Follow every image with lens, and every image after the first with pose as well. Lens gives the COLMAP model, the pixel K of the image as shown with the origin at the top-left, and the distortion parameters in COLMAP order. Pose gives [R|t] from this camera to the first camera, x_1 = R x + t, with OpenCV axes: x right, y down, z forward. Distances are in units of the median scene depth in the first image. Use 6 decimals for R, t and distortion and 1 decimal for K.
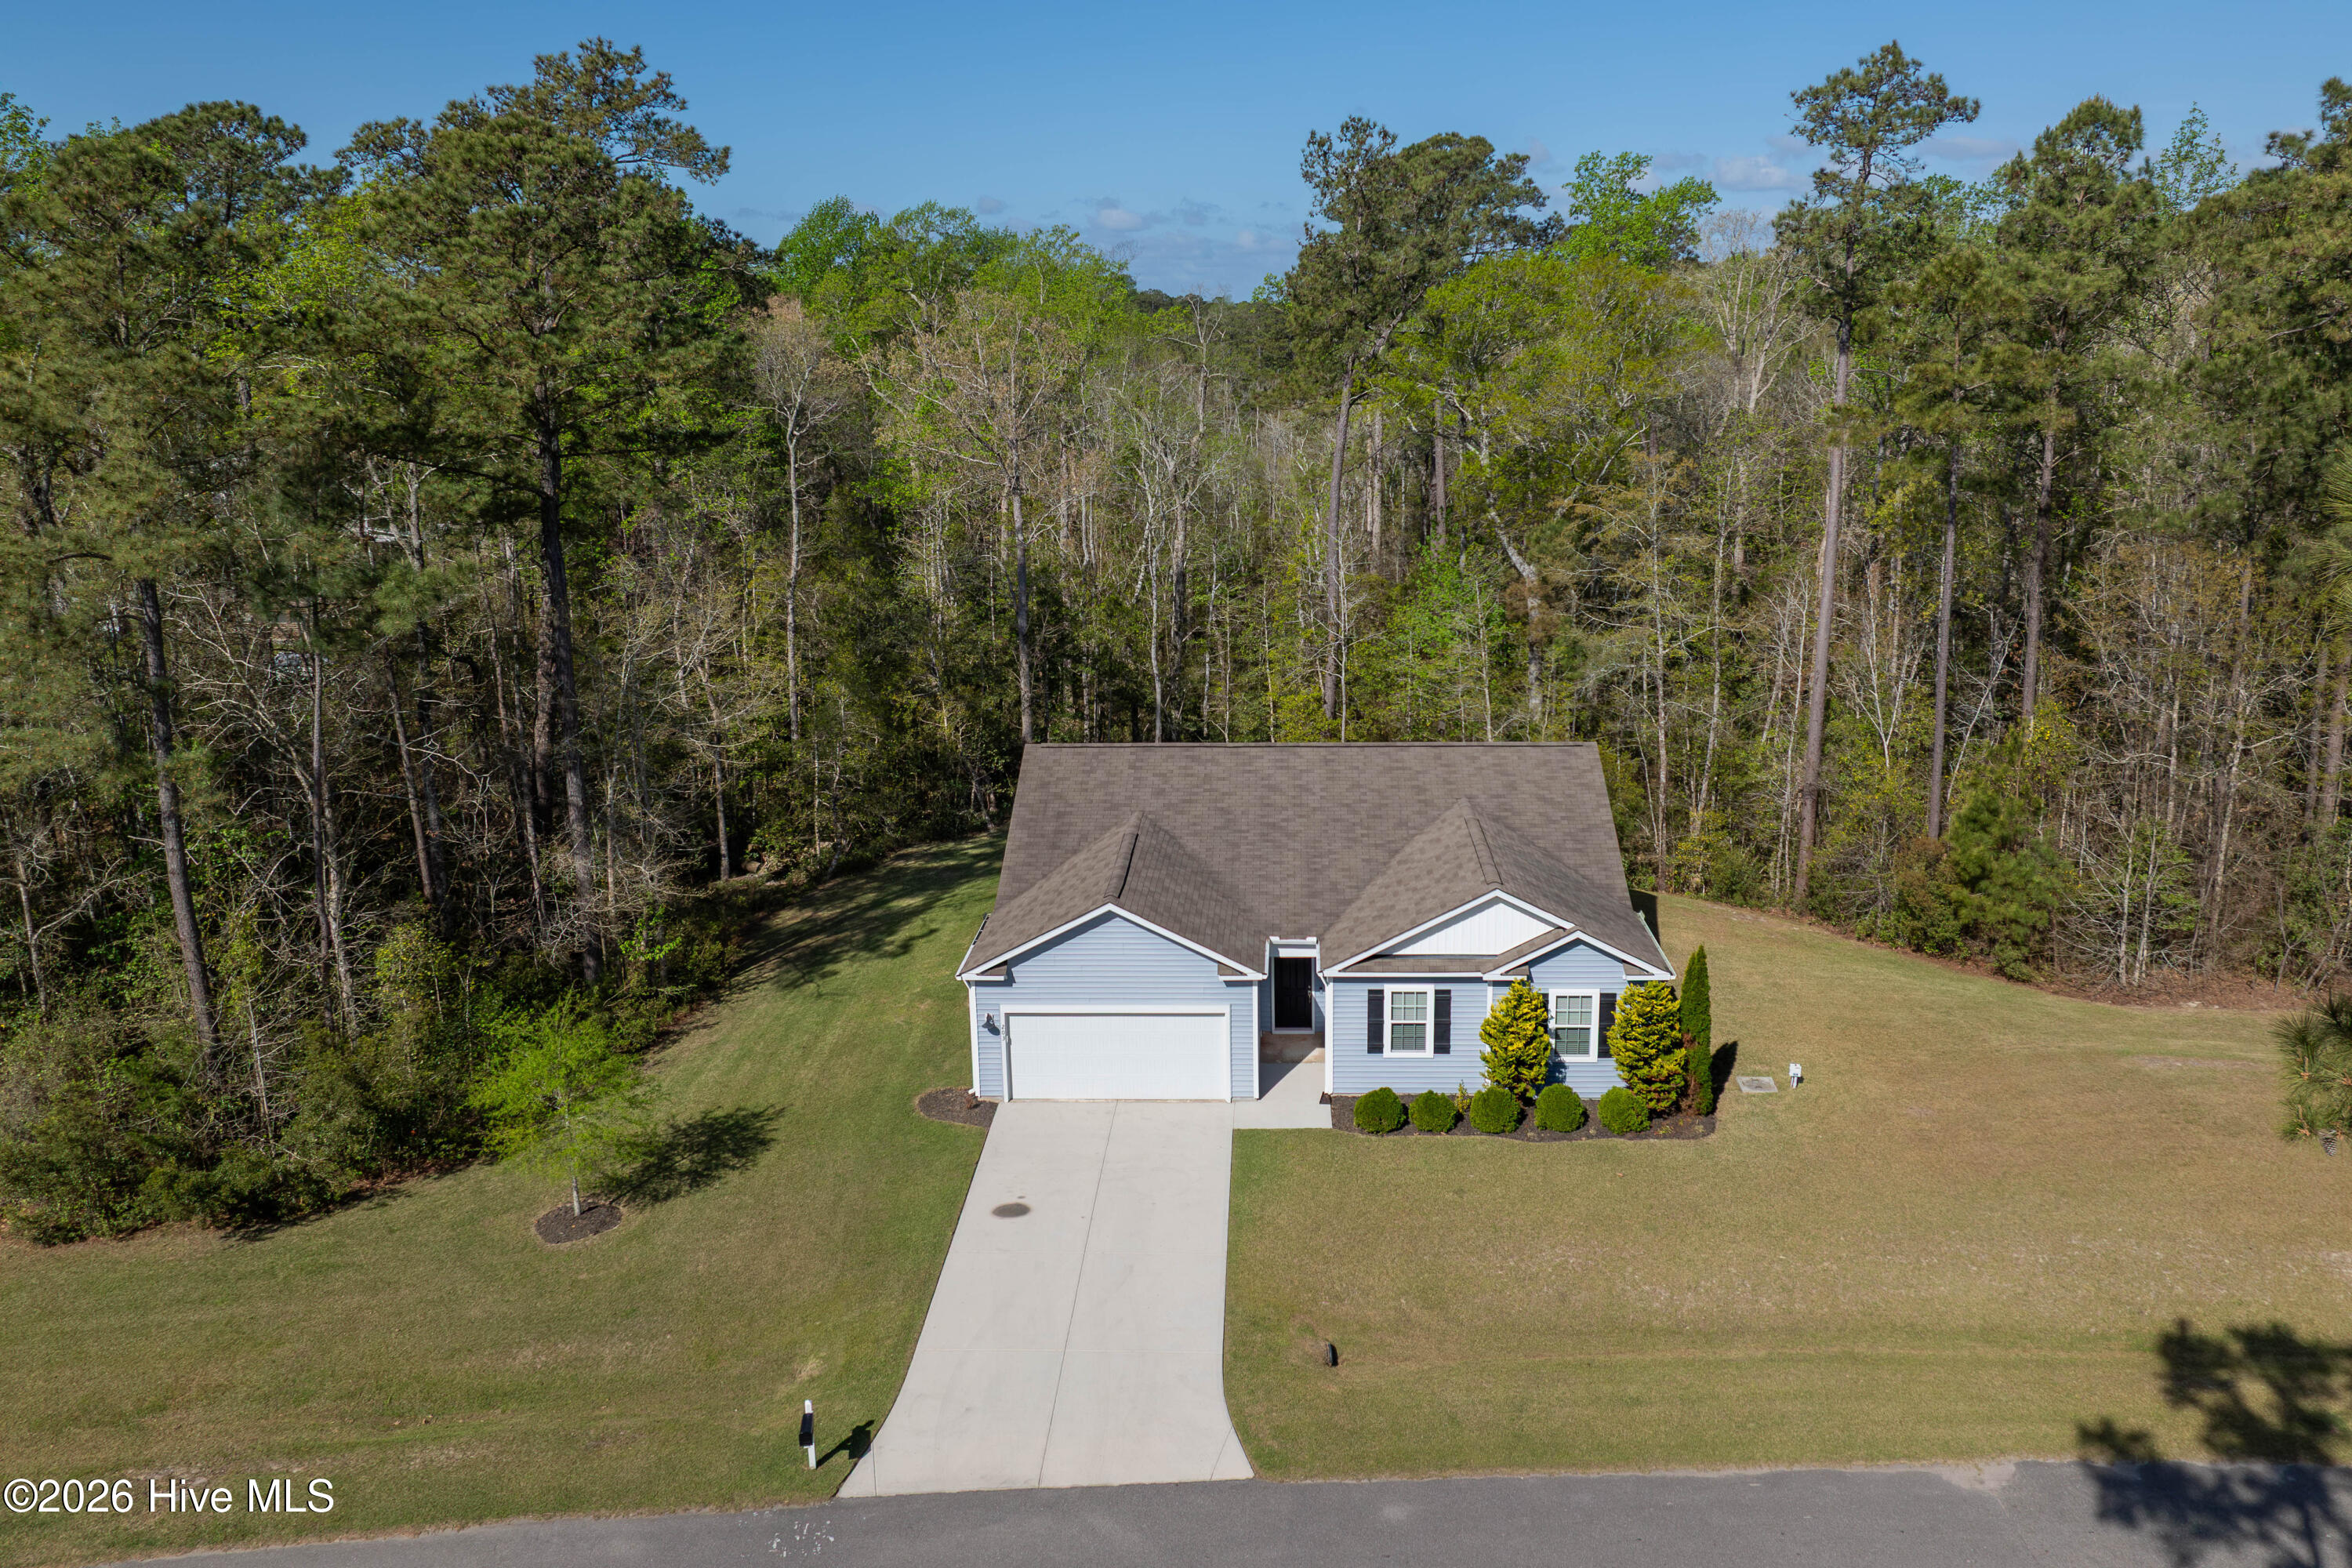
lens RADIAL K [[1618.0, 0, 1267.9], [0, 1618.0, 718.9], [0, 0, 1]] dist [-0.006094, -0.048545]
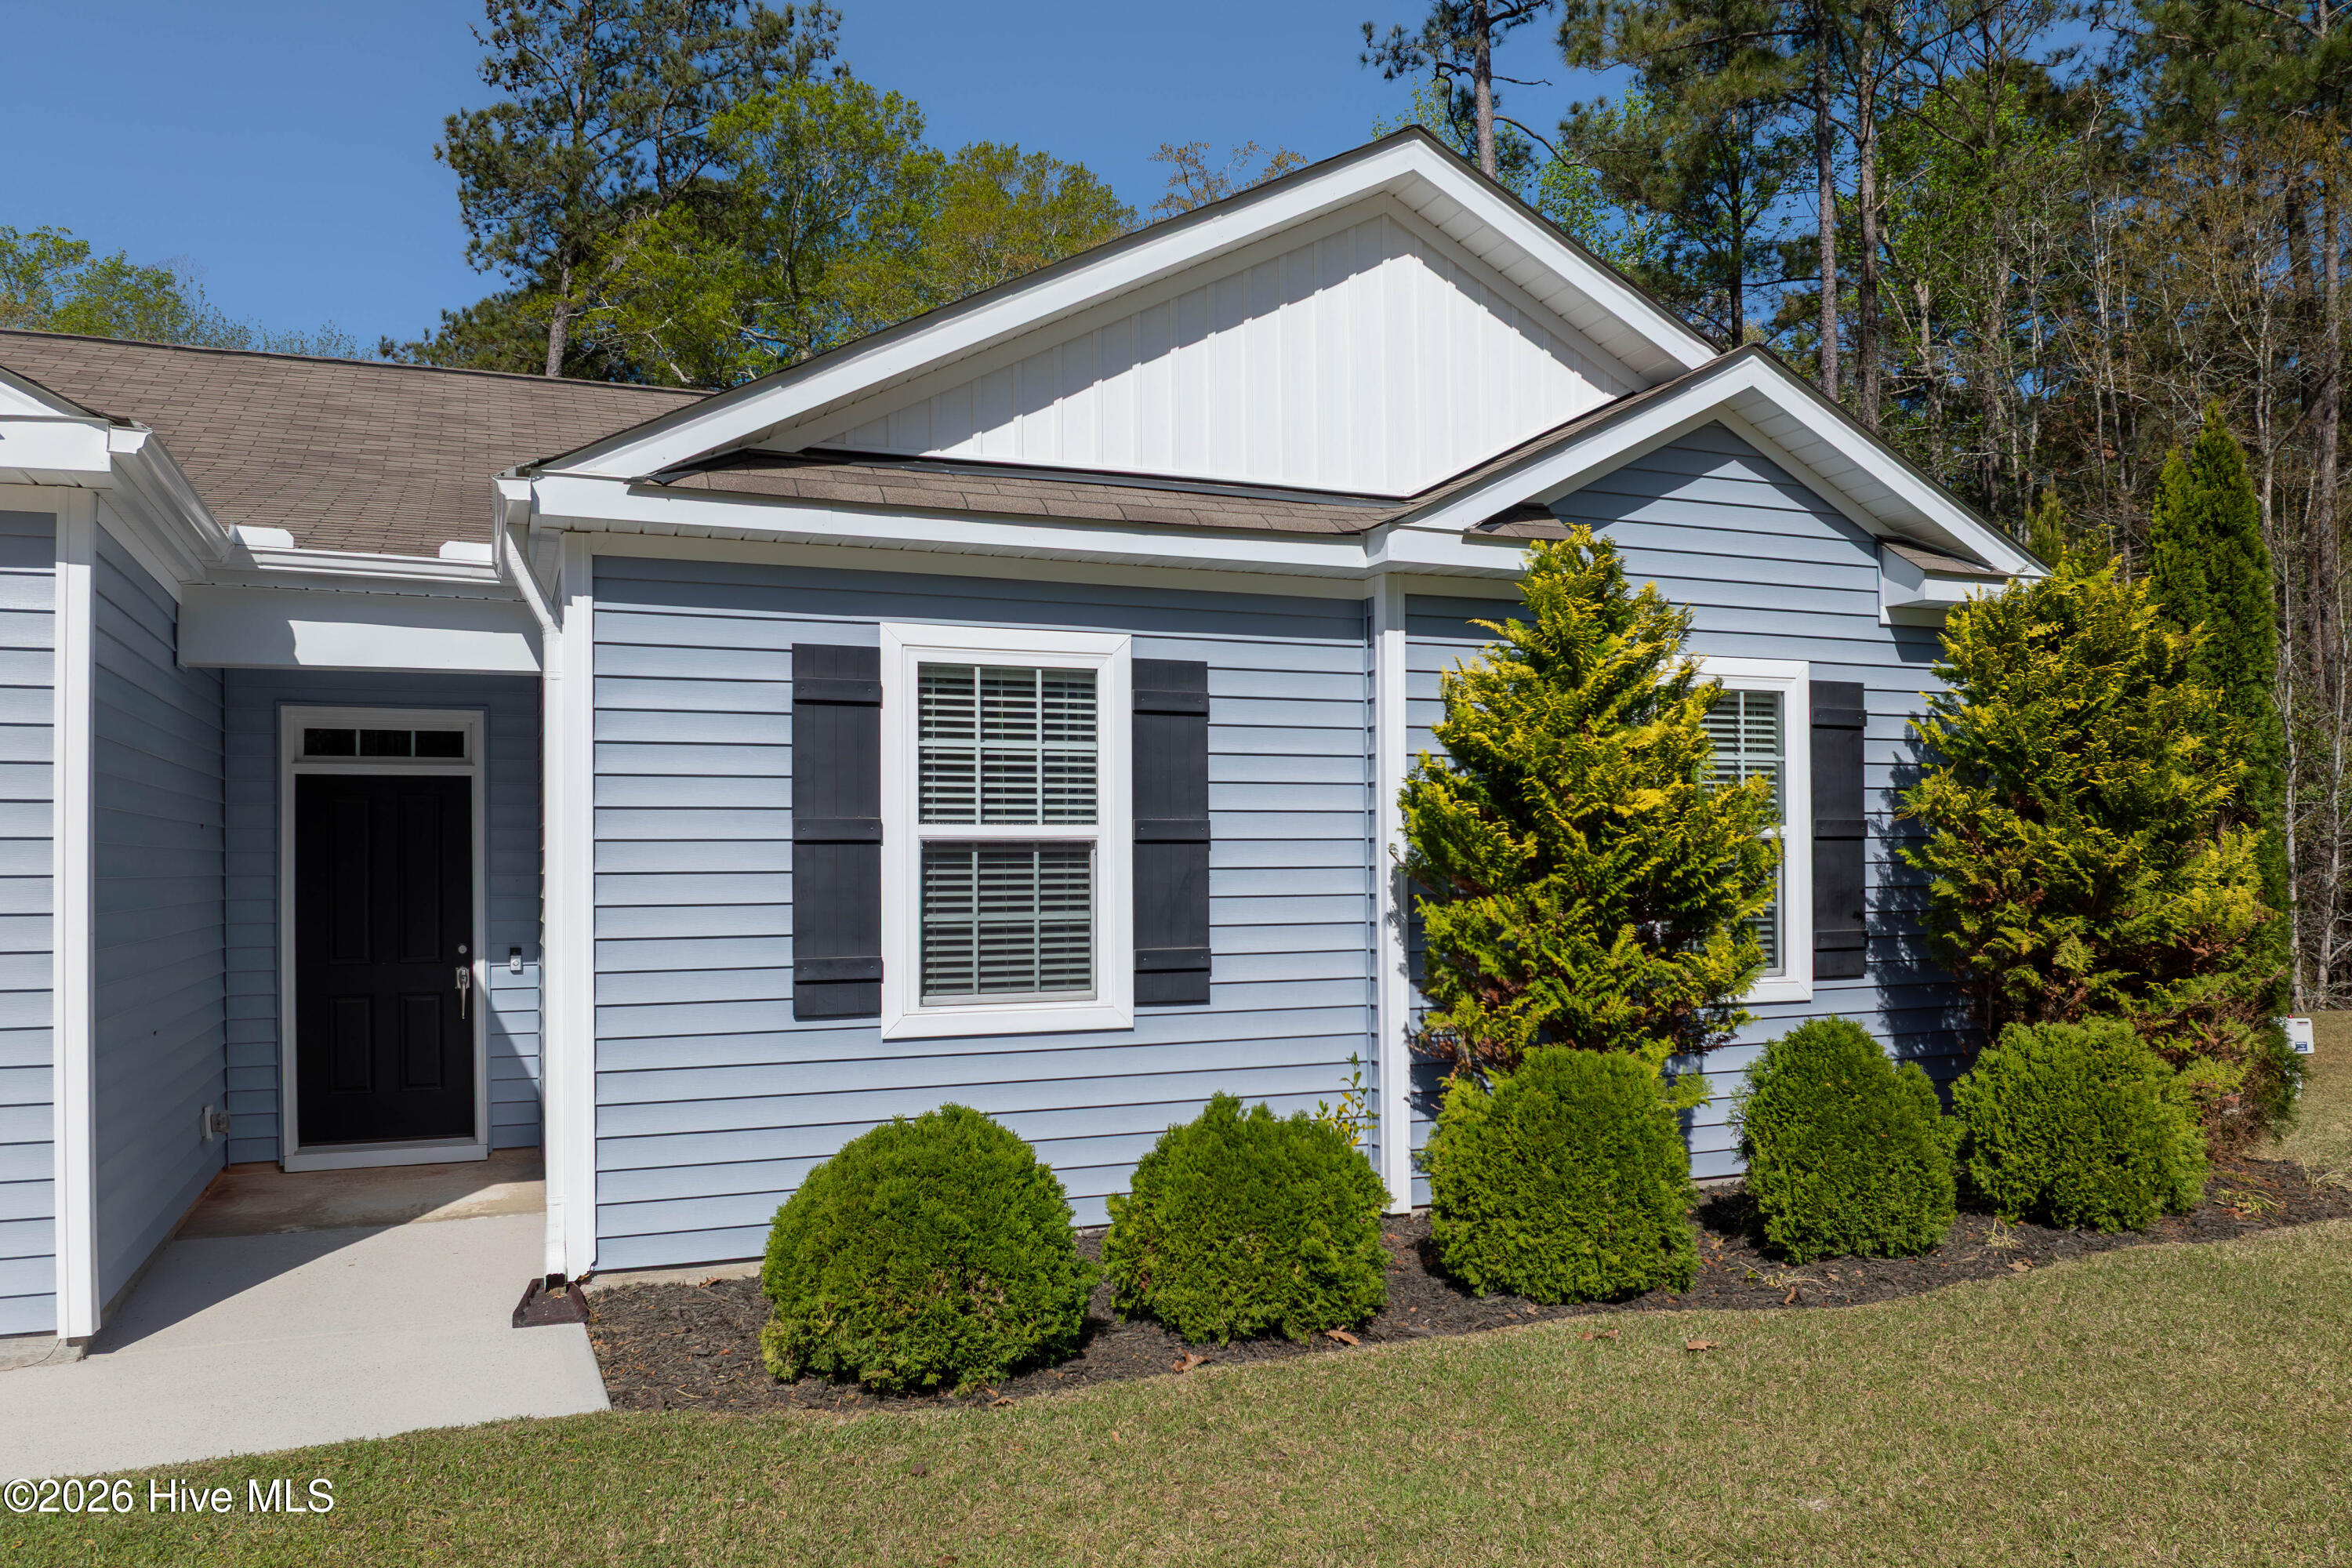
lens RADIAL K [[1715.8, 0, 1208.3], [0, 1715.8, 837.7], [0, 0, 1]] dist [-0.004569, -0.052799]
pose [[0.913169, 0.006118, 0.407535, 0.025618], [0.087629, 0.973558, -0.210966, 0.234127], [-0.398049, 0.228360, 0.888487, 0.813282]]
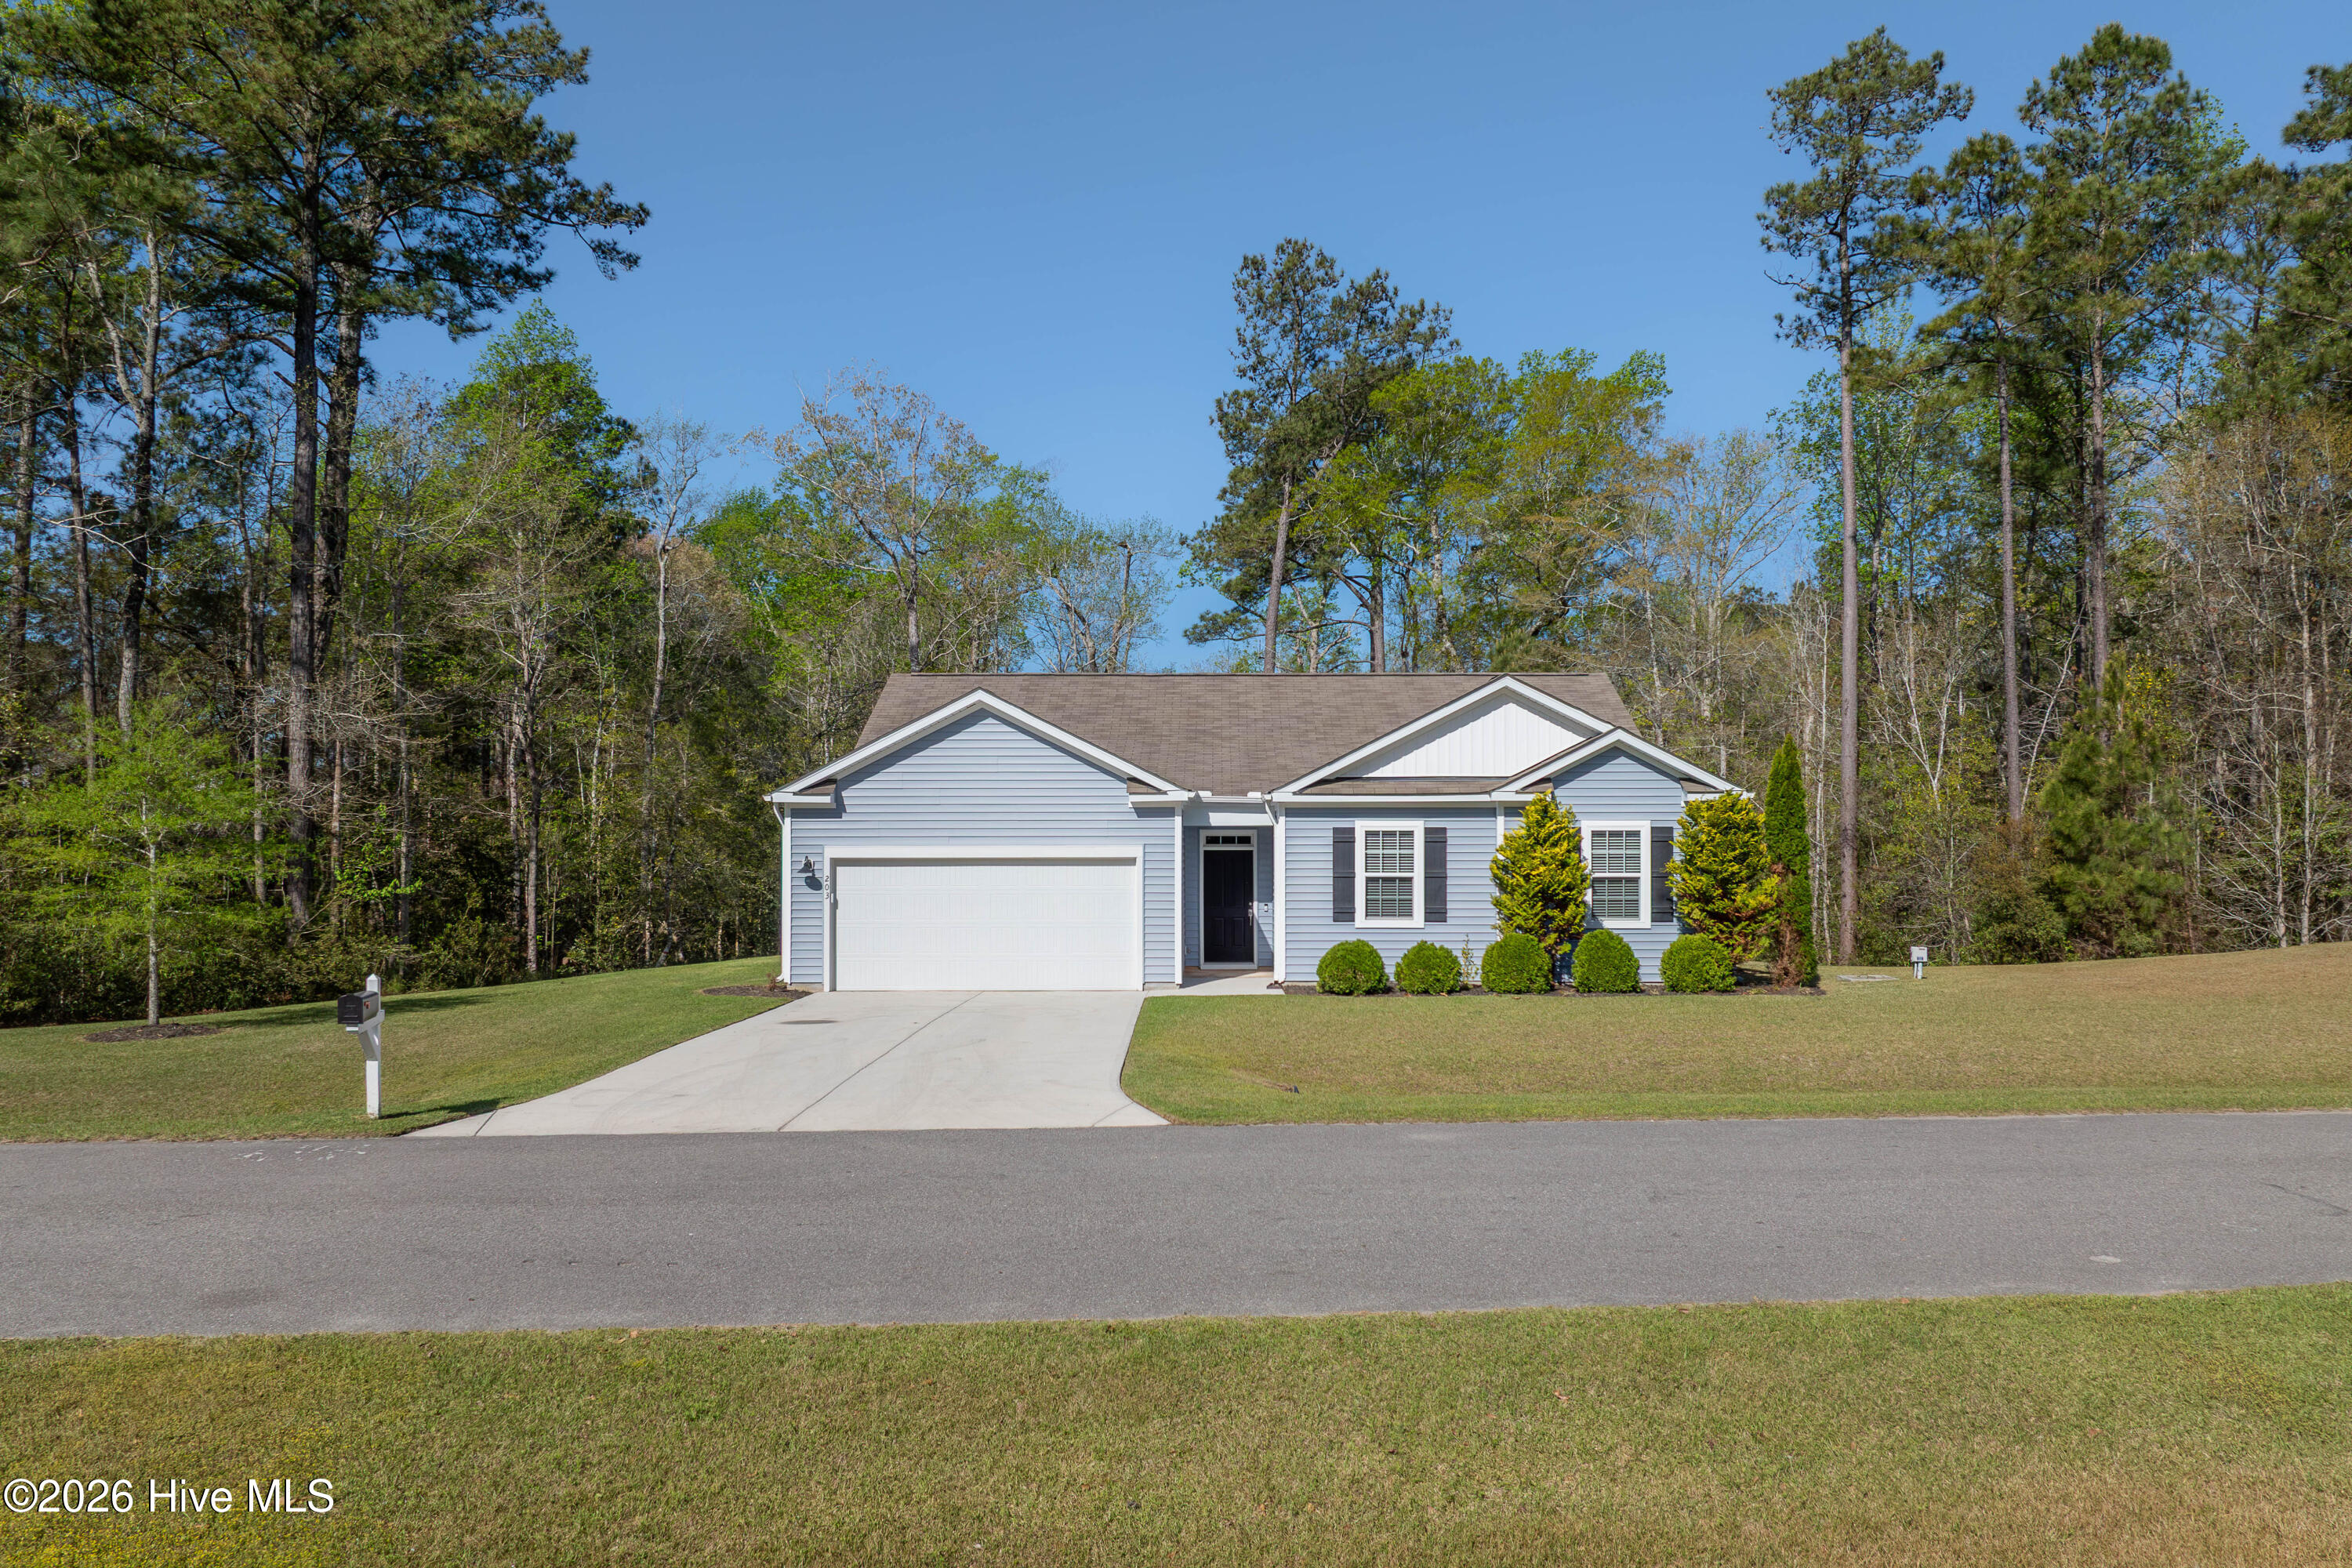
lens RADIAL K [[1622.3, 0, 1237.0], [0, 1622.3, 837.0], [0, 0, 1]] dist [-0.021839, -0.001700]
pose [[0.999632, 0.006042, 0.026452, -0.000653], [-0.000178, 0.976329, -0.216289, 0.329793], [-0.027133, 0.216205, 0.975971, 0.289068]]
